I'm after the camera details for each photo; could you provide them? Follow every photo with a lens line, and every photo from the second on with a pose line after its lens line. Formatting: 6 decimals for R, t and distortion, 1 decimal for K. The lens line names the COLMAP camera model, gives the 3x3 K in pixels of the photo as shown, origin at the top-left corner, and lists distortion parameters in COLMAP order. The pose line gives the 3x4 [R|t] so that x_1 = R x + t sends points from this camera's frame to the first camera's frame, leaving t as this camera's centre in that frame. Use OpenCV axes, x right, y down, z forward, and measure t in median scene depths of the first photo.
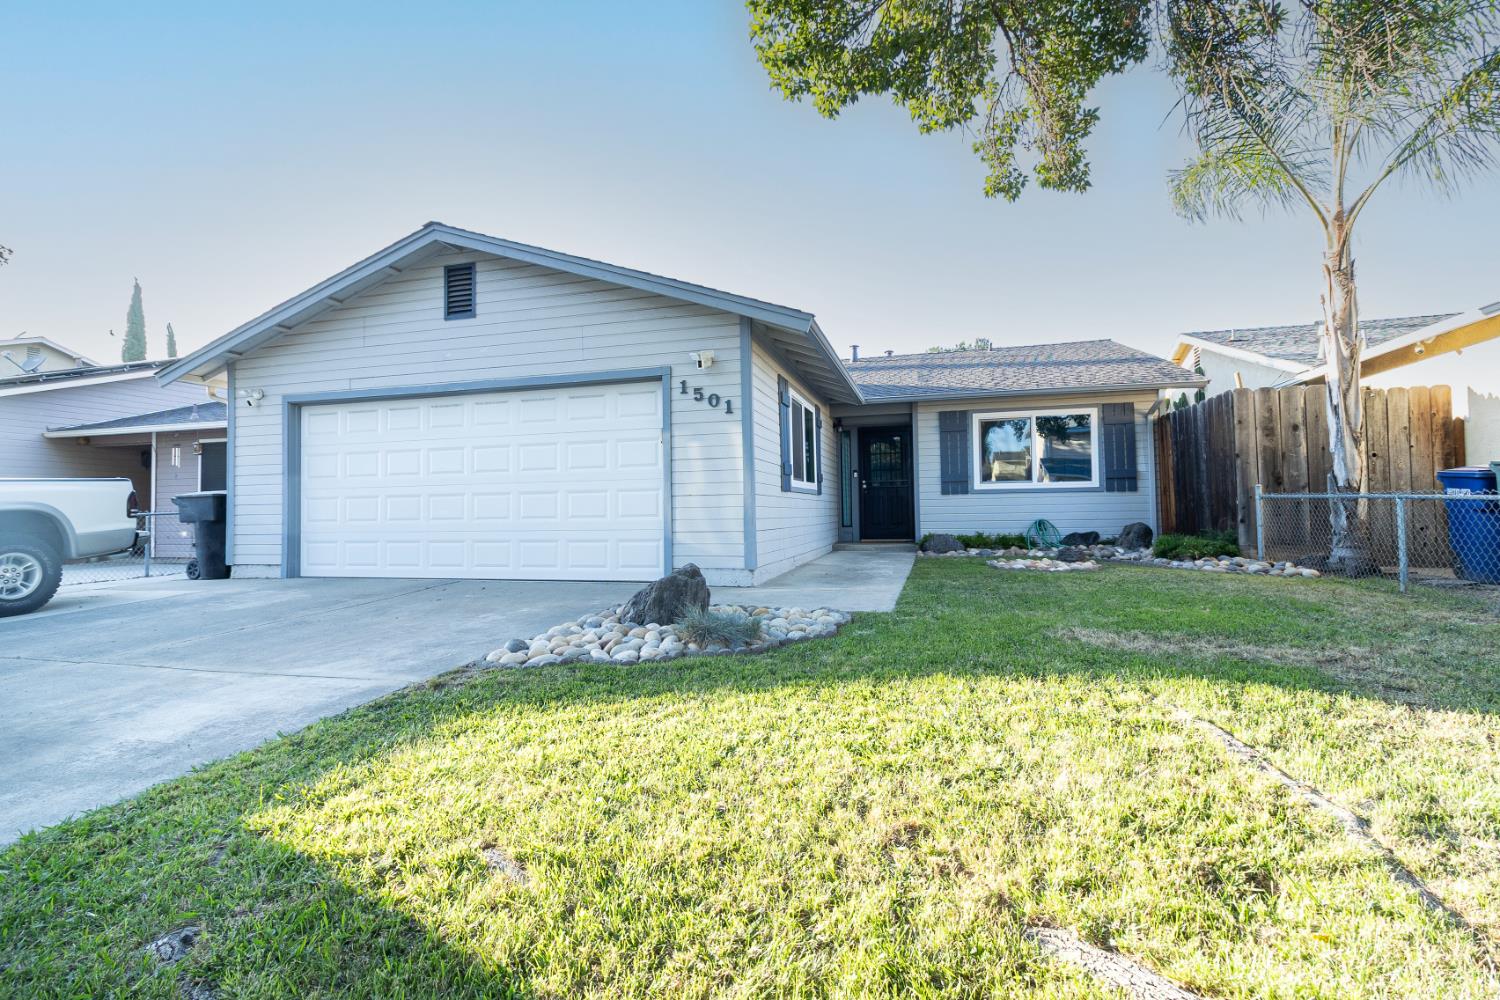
lens RADIAL K [[430.4, 0, 748.5], [0, 430.4, 496.1], [0, 0, 1]] dist [0.013757, 0.000372]
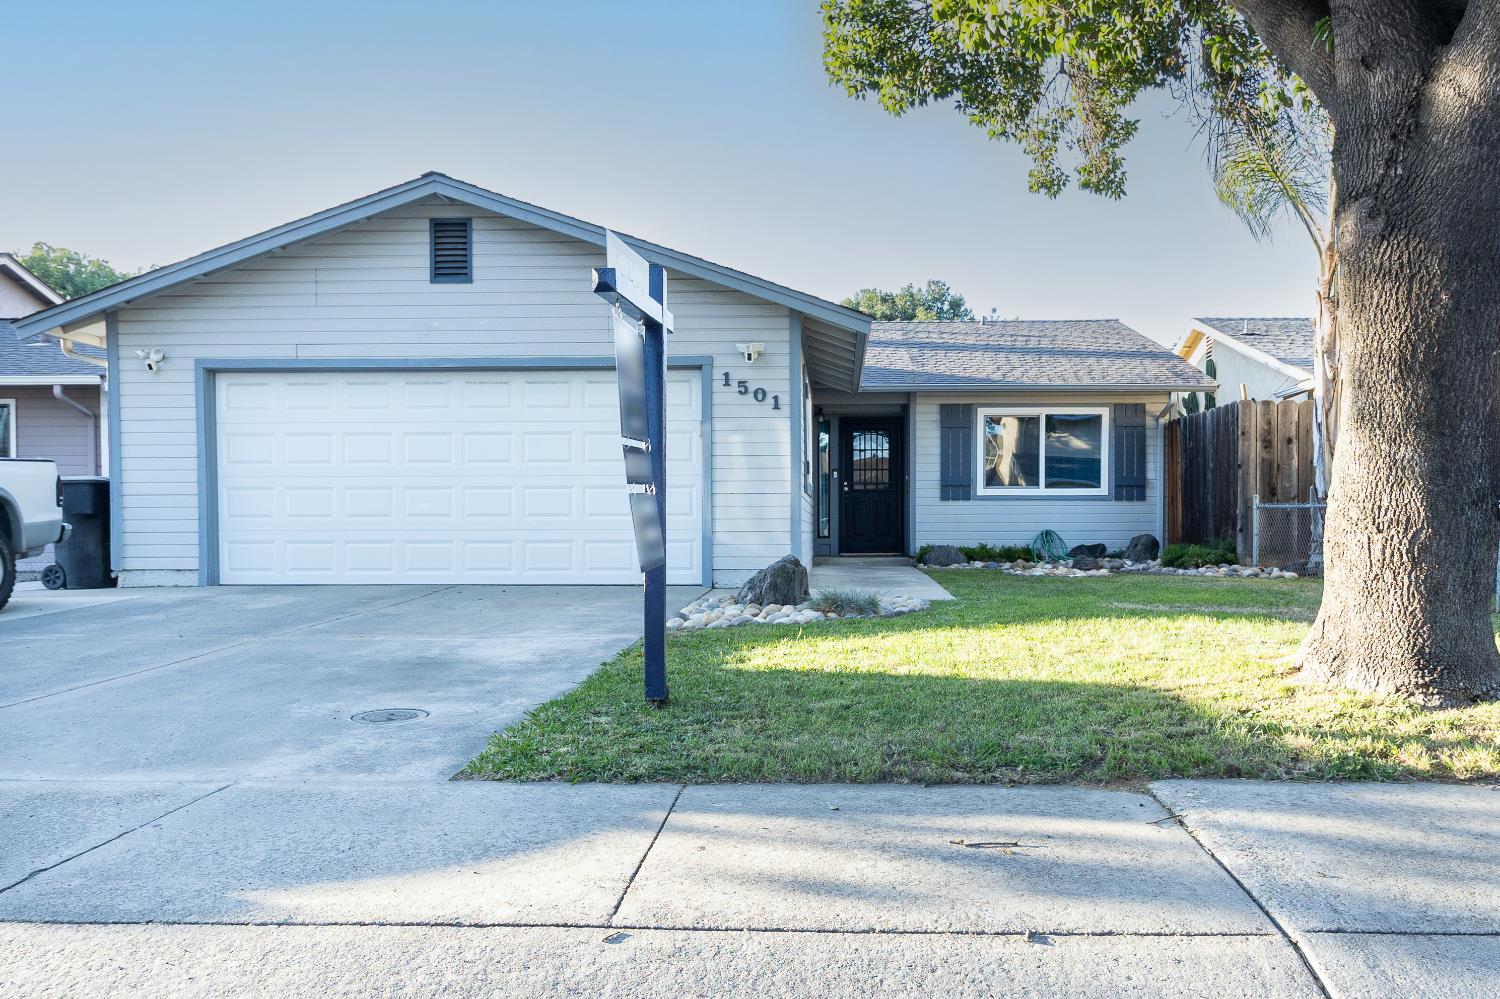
lens RADIAL K [[602.4, 0, 717.0], [0, 602.4, 523.6], [0, 0, 1]] dist [0.020062, -0.001293]
pose [[0.991517, 0.014186, 0.129199, -0.272719], [-0.018967, 0.999177, 0.035849, 0.013748], [-0.128584, -0.037995, 0.990971, -0.257629]]
